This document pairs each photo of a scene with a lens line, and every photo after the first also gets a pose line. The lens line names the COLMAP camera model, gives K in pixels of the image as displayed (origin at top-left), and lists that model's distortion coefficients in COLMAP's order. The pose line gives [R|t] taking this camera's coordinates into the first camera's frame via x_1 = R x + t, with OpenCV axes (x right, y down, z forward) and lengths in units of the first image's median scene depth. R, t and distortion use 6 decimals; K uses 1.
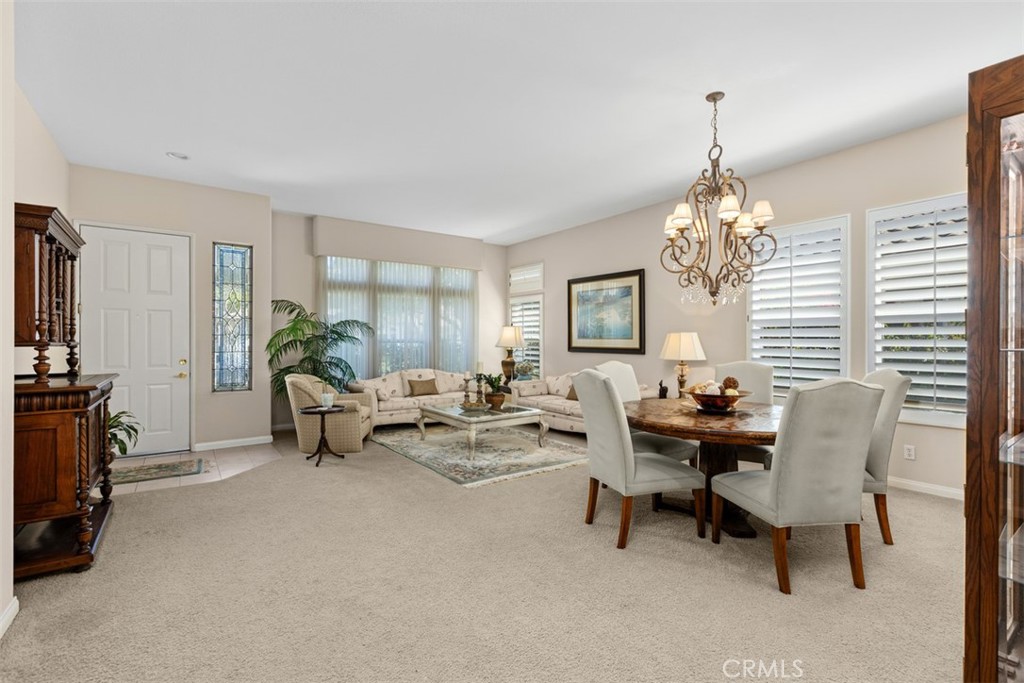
lens RADIAL K [[457.6, 0, 513.9], [0, 457.6, 344.4], [0, 0, 1]] dist [0.003547, -0.001331]
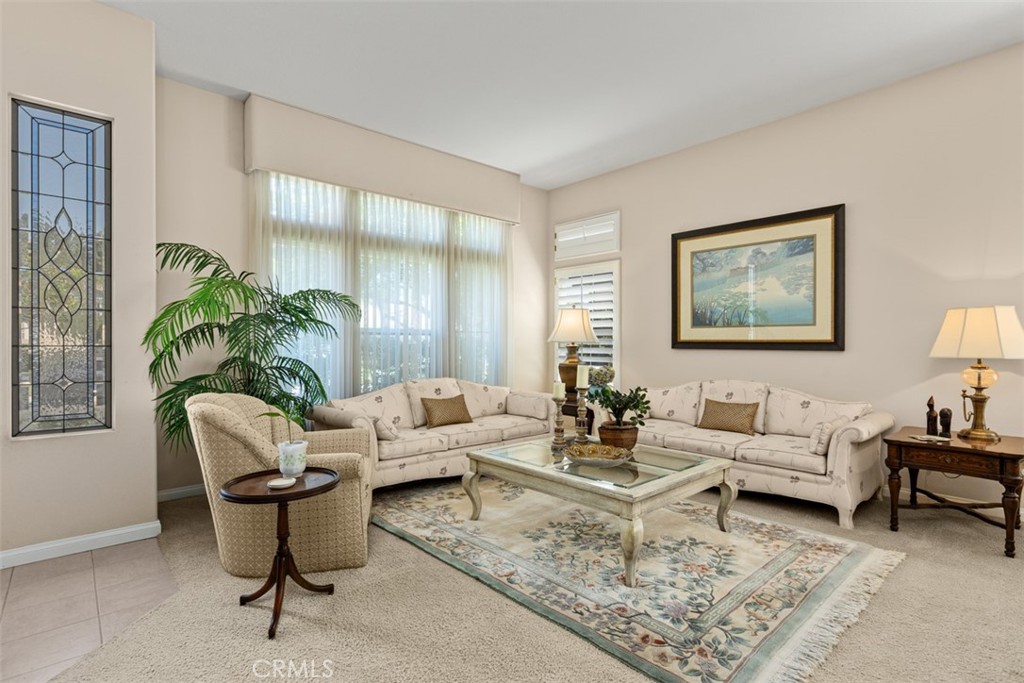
lens RADIAL K [[495.1, 0, 518.7], [0, 495.1, 349.0], [0, 0, 1]] dist [0.003938, -0.002383]
pose [[0.993273, -0.002429, 0.115768, -0.200526], [0.002141, 0.999994, 0.002612, 0.016839], [-0.115774, -0.002346, 0.993273, 0.415076]]
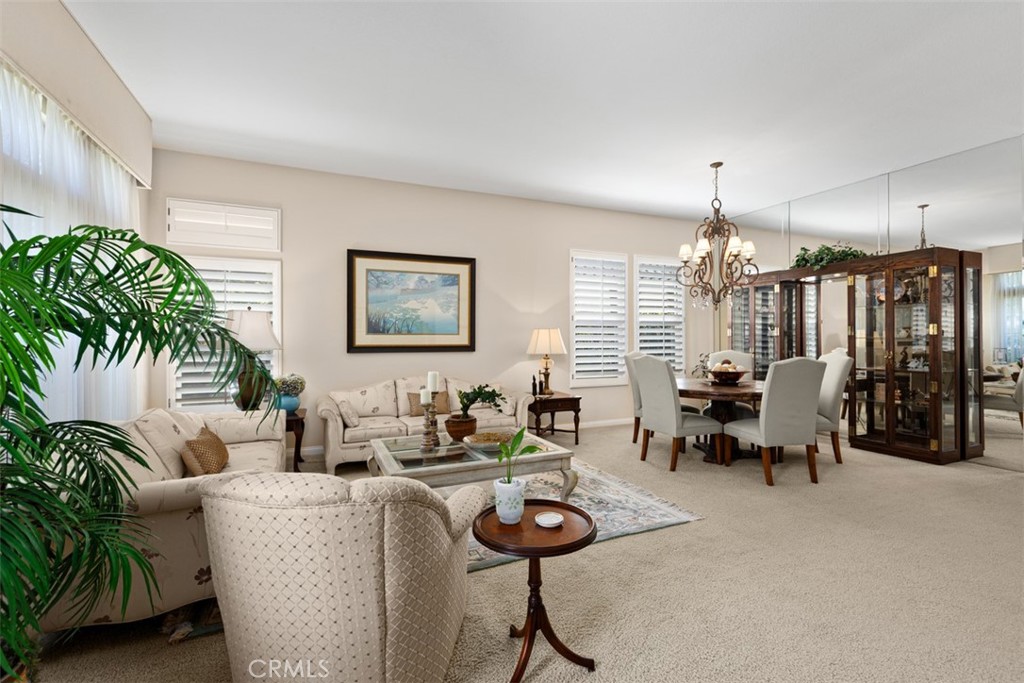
lens RADIAL K [[457.6, 0, 515.6], [0, 457.6, 338.7], [0, 0, 1]] dist [0.003547, -0.001331]
pose [[0.206884, -0.003546, 0.978359, -0.598019], [0.012602, 0.999920, 0.000959, -0.003694], [-0.978284, 0.012131, 0.206912, 0.723311]]
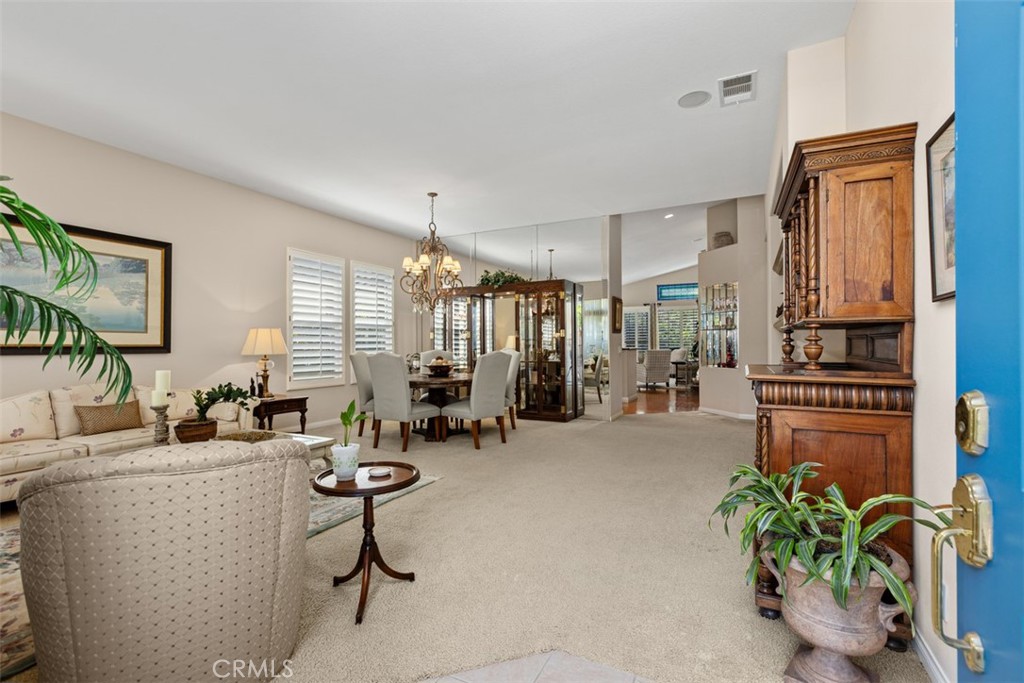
lens RADIAL K [[457.6, 0, 516.7], [0, 457.6, 343.1], [0, 0, 1]] dist [0.003547, -0.001331]
pose [[-0.459842, 0.004387, 0.887990, -0.676889], [0.012437, 0.999922, 0.001501, 0.011040], [-0.887913, 0.011735, -0.459861, 0.829030]]
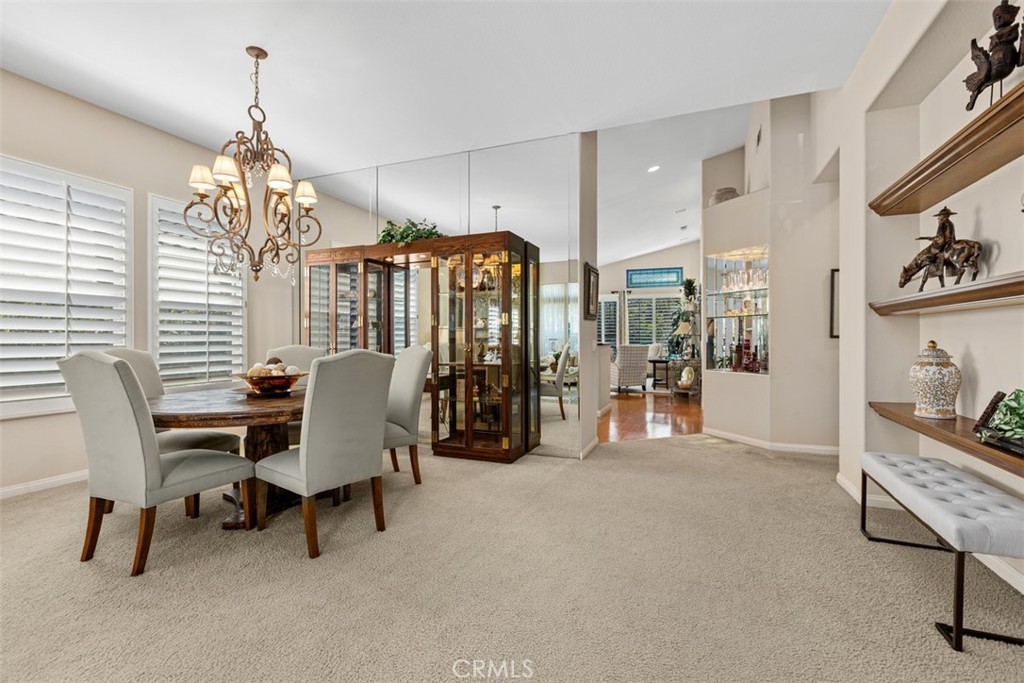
lens RADIAL K [[457.6, 0, 521.2], [0, 457.6, 333.3], [0, 0, 1]] dist [0.003547, -0.001331]
pose [[-0.543771, 0.008620, 0.839190, -0.336260], [0.007421, 0.999958, -0.005463, 0.015515], [-0.839201, 0.003257, -0.543812, 0.577374]]
